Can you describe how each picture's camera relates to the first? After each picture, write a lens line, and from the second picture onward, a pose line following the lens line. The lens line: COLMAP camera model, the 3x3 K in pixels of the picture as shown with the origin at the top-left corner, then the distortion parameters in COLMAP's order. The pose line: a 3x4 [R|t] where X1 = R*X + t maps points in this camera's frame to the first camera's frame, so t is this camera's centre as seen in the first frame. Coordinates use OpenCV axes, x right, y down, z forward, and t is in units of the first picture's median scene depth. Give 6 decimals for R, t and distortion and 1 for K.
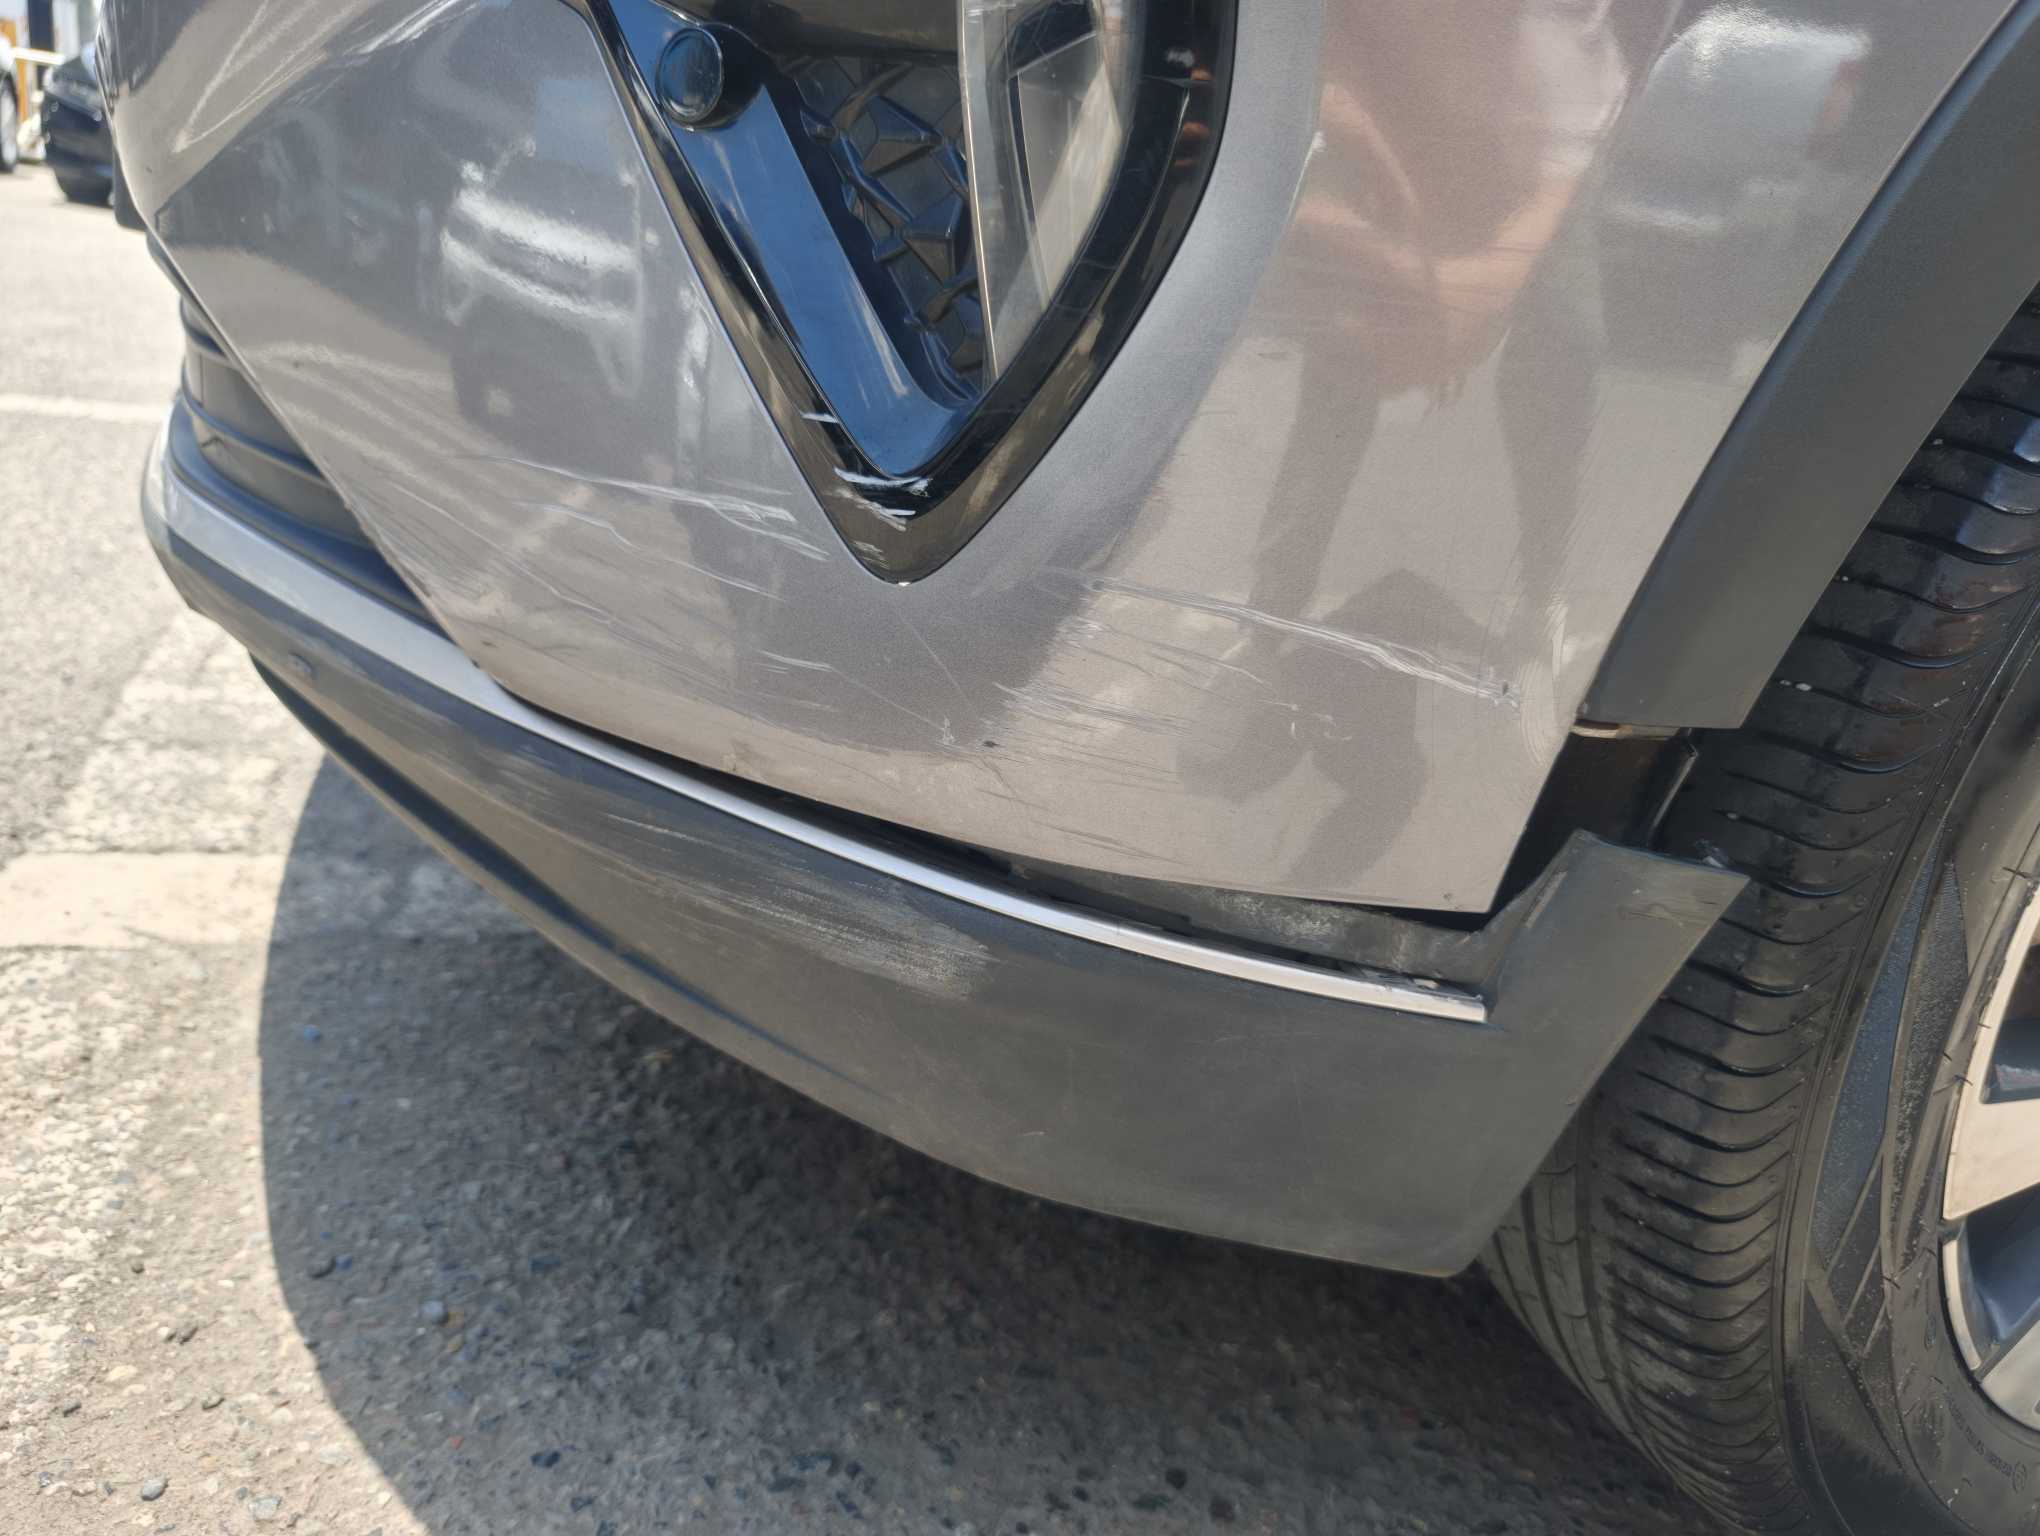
lens RADIAL K [[1598.8, 0, 1020.0], [0, 1598.8, 768.0], [0, 0, 1]] dist [0.079421, -0.136352]
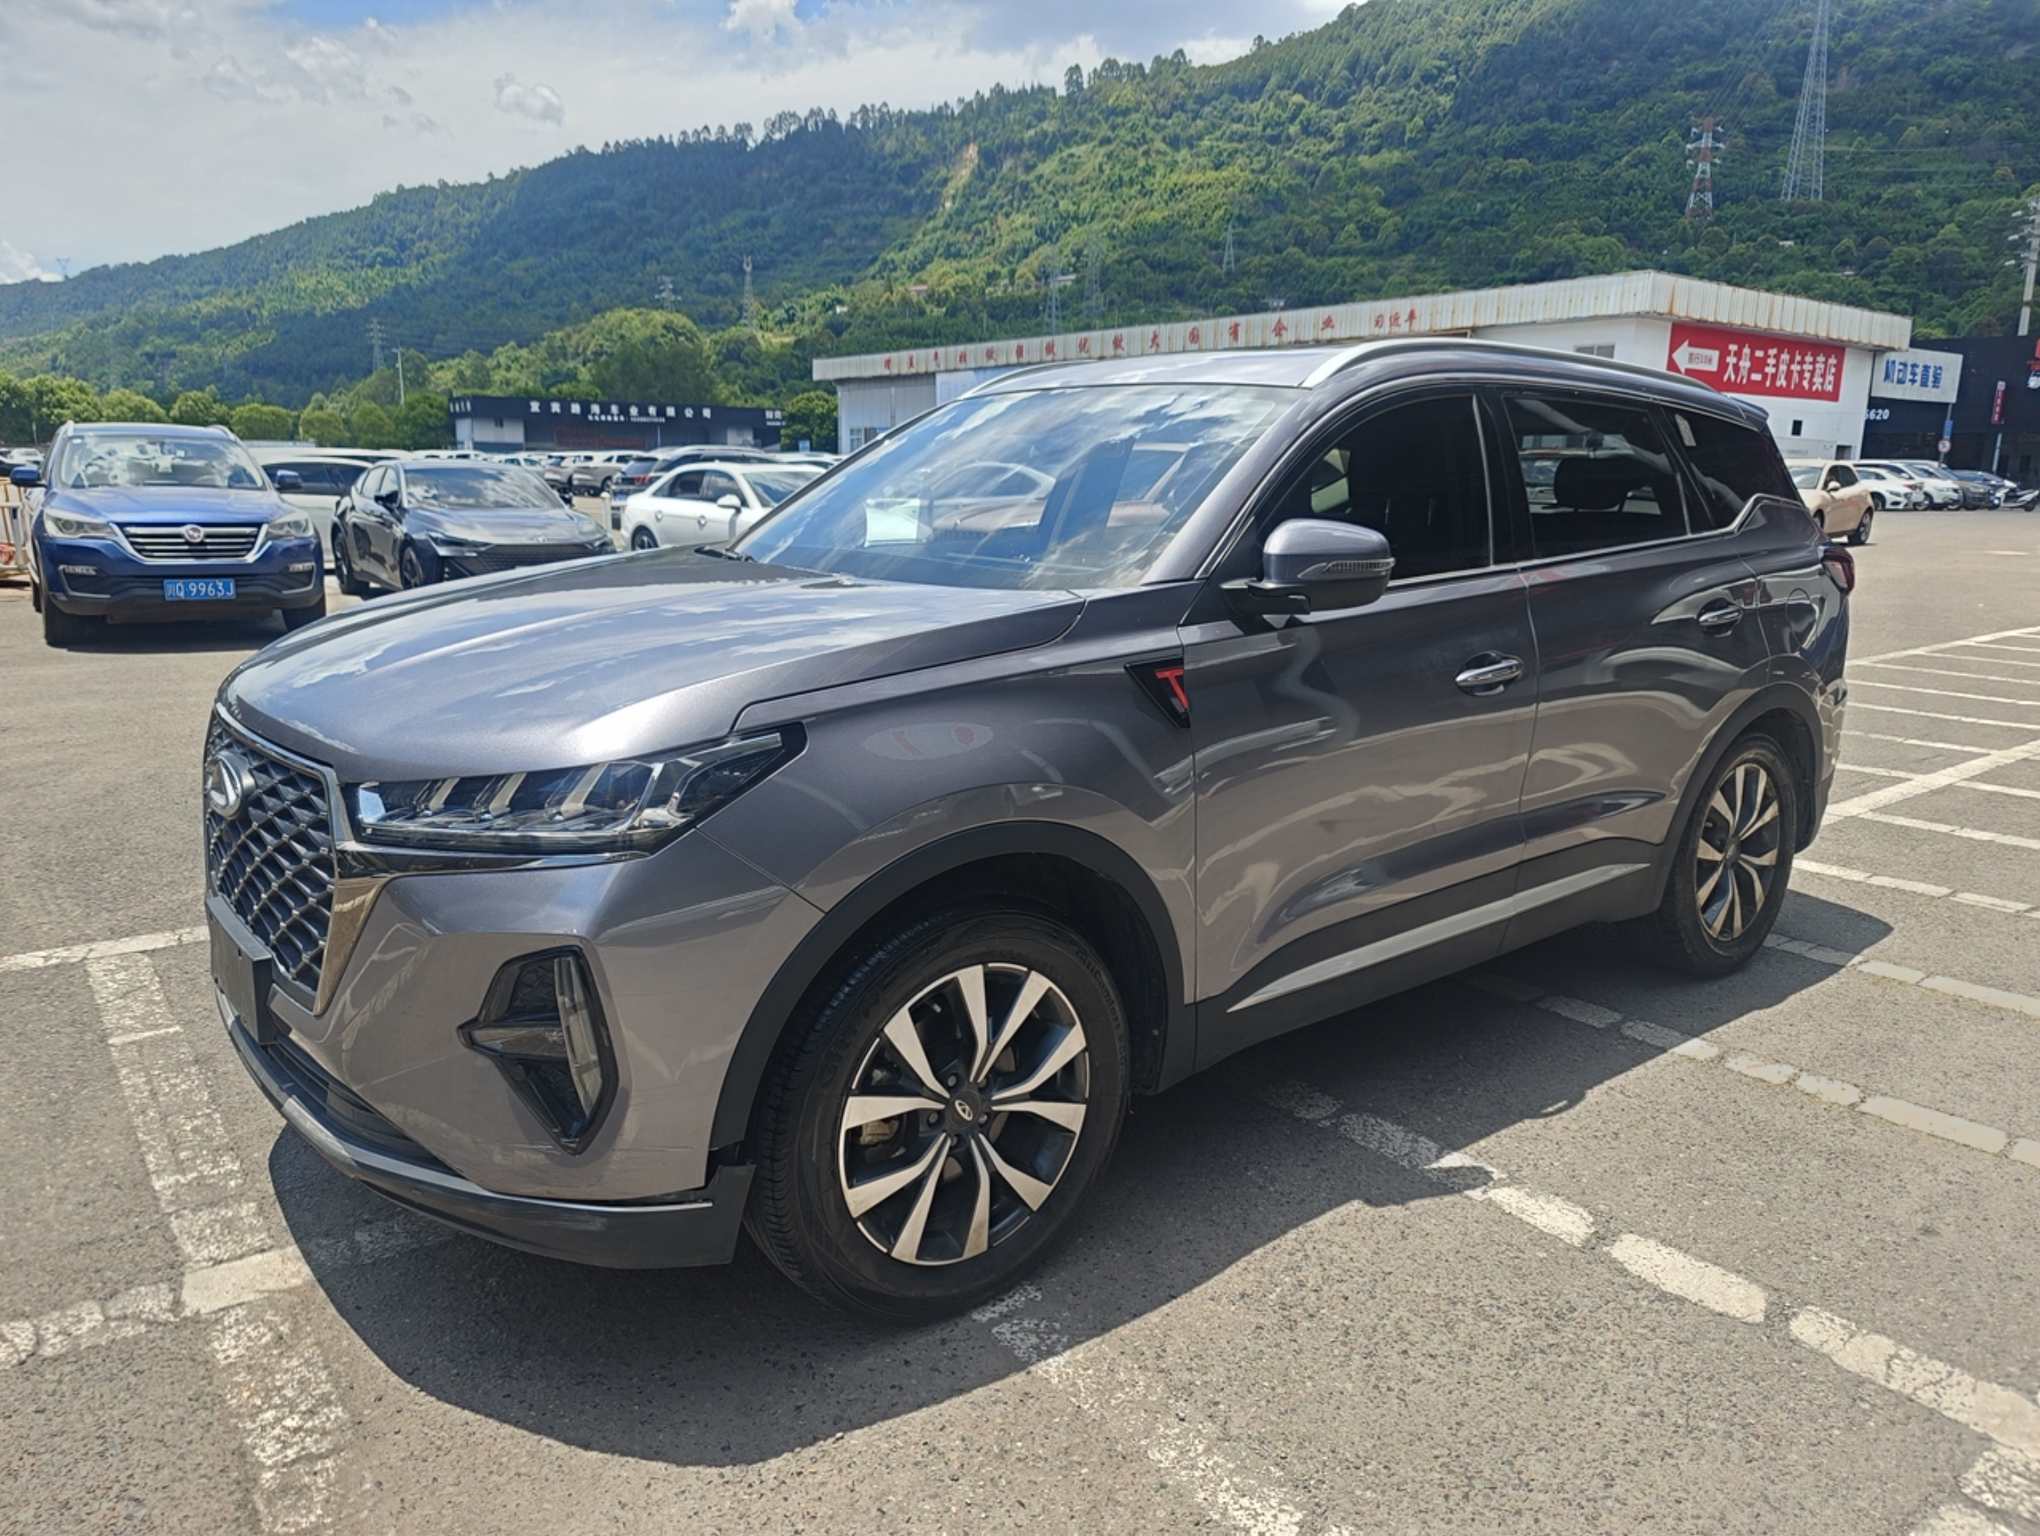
lens RADIAL K [[1598.8, 0, 1020.0], [0, 1598.8, 768.0], [0, 0, 1]] dist [0.079421, -0.136352]
pose [[0.945380, -0.198305, 0.258710, 0.094855], [0.220201, 0.973711, -0.058294, -0.374466], [-0.240349, 0.112078, 0.964194, -2.369076]]
